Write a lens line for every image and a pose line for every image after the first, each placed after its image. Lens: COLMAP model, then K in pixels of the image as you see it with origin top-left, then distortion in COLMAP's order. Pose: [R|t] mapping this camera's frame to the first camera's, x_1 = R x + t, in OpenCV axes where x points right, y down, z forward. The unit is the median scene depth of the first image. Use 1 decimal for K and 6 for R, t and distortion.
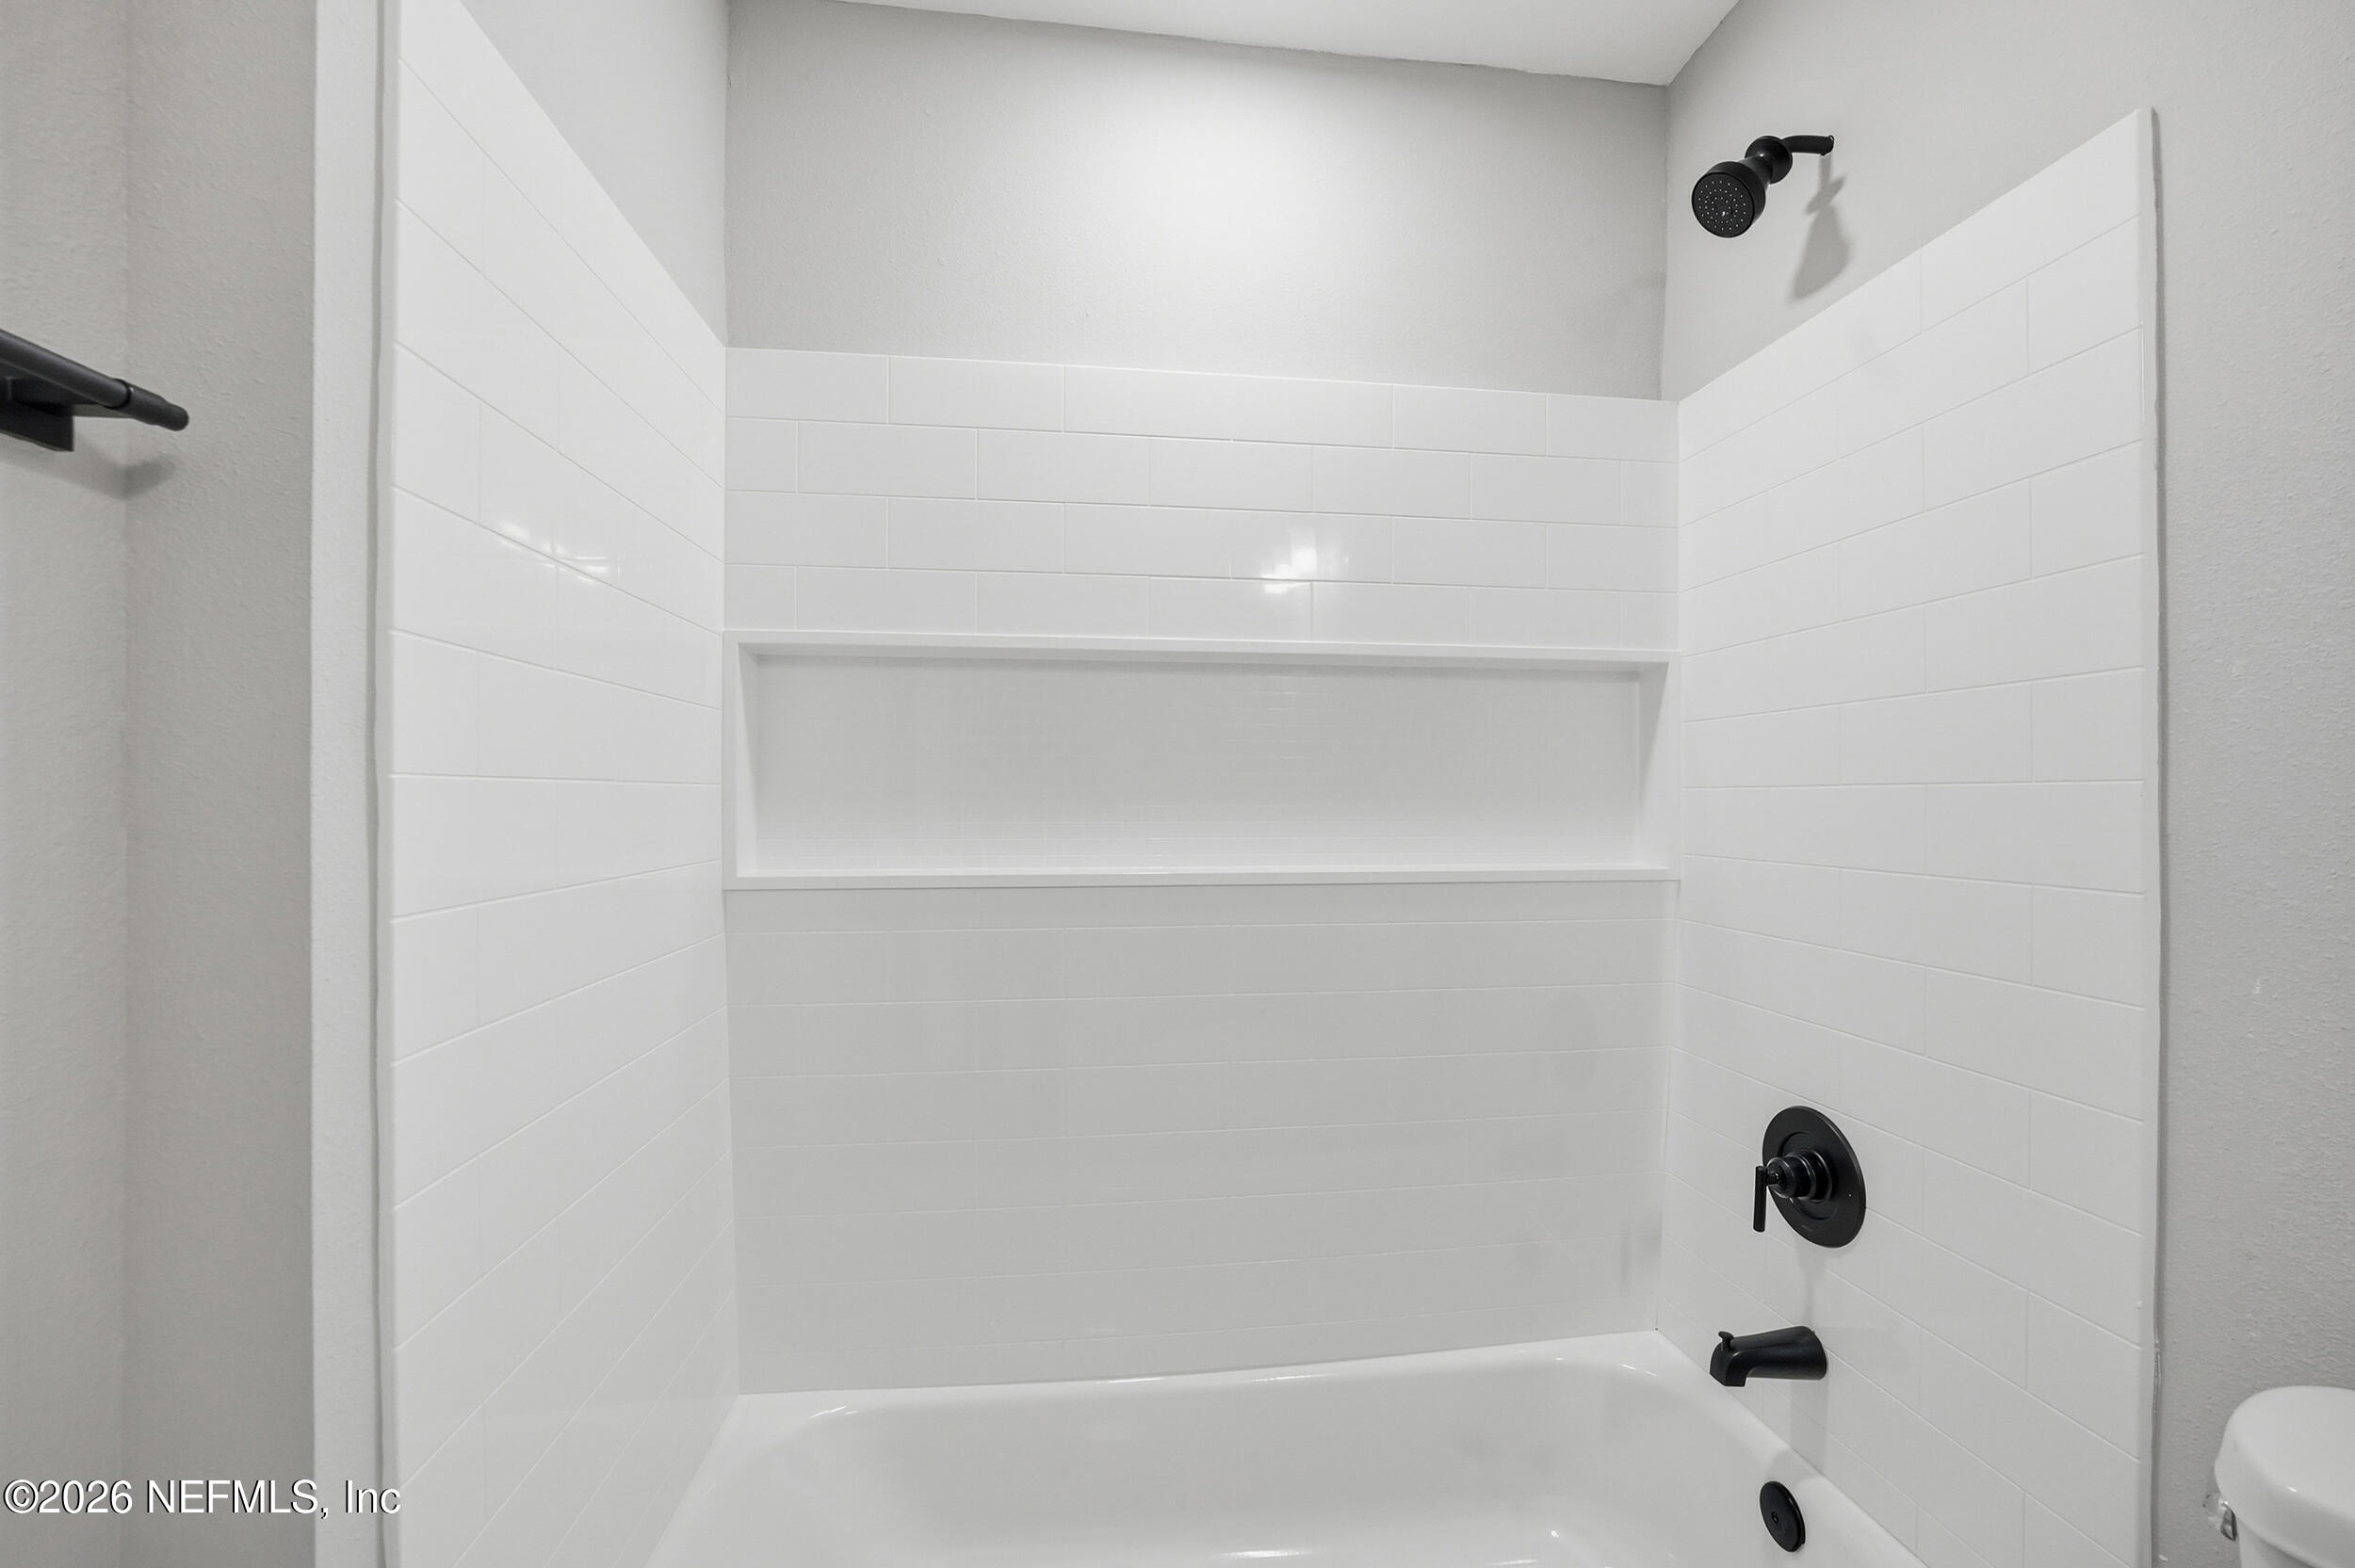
lens RADIAL K [[975.7, 0, 1180.2], [0, 975.7, 793.8], [0, 0, 1]] dist [-0.011371, 0.001708]
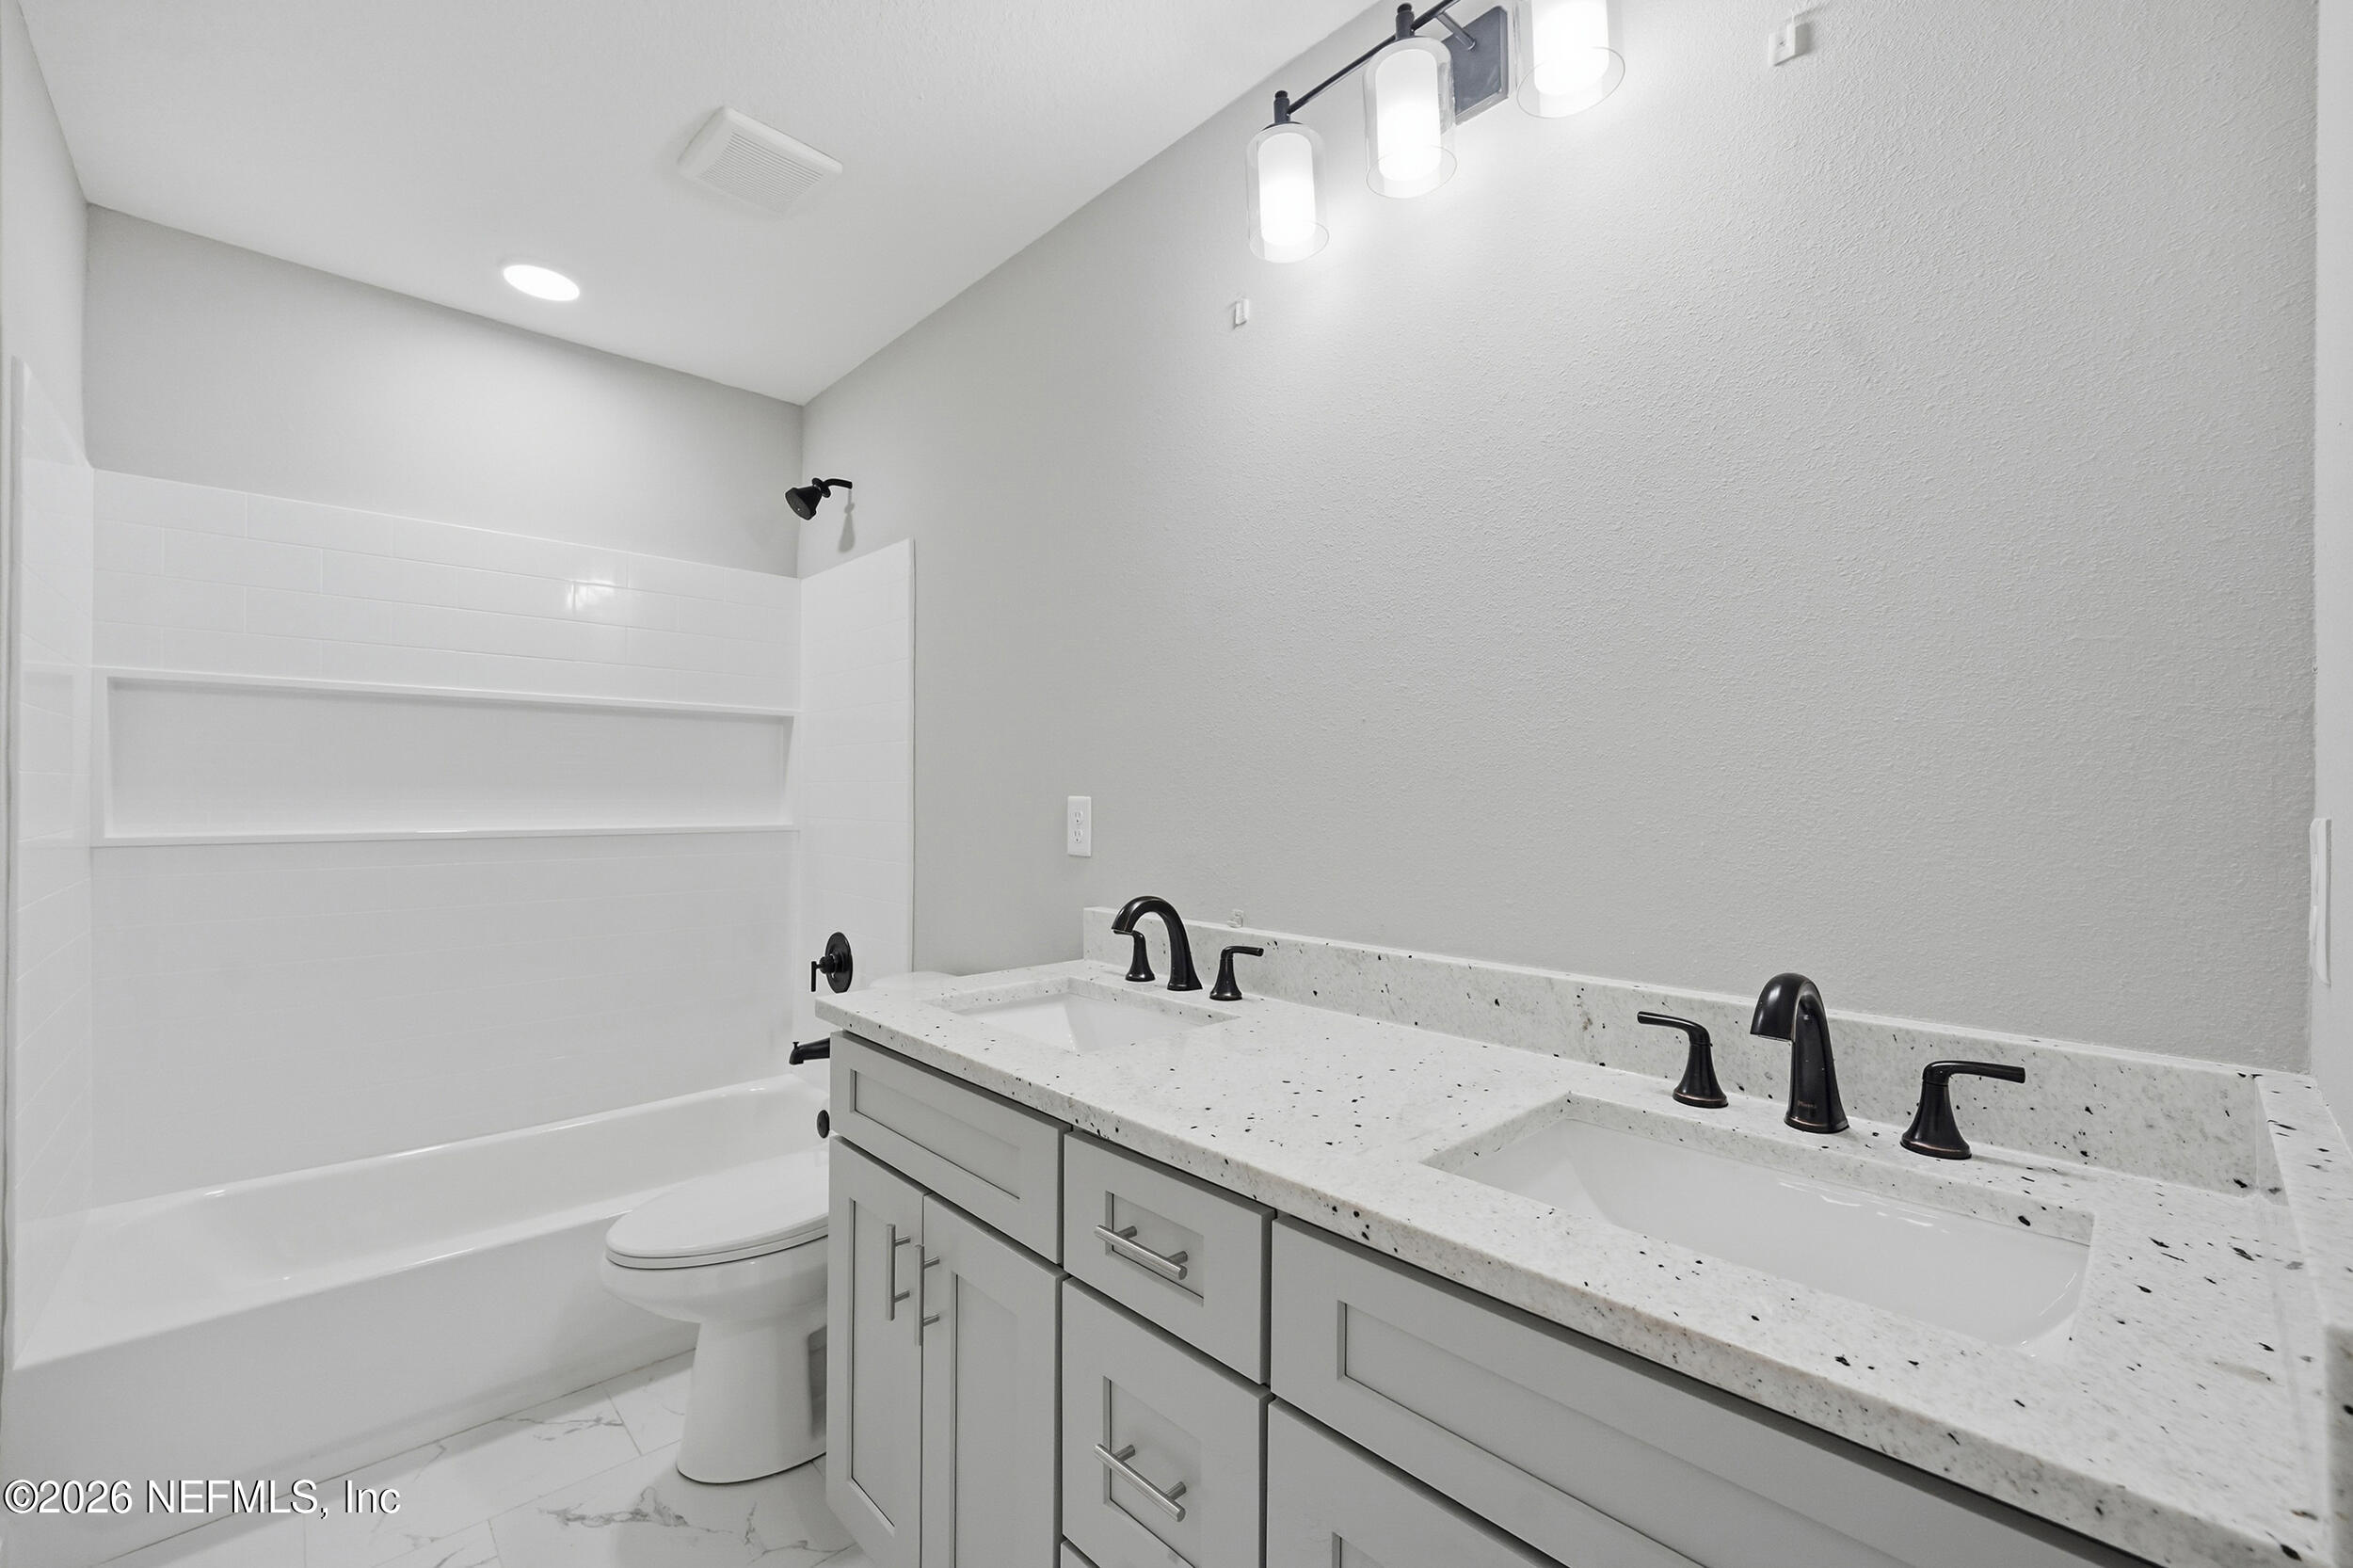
lens RADIAL K [[975.0, 0, 1184.9], [0, 975.0, 777.8], [0, 0, 1]] dist [-0.011371, 0.001708]
pose [[0.799251, 0.011668, 0.600884, -0.029767], [-0.006257, 0.999919, -0.011094, 0.002162], [-0.600965, 0.005108, 0.799259, -1.103331]]
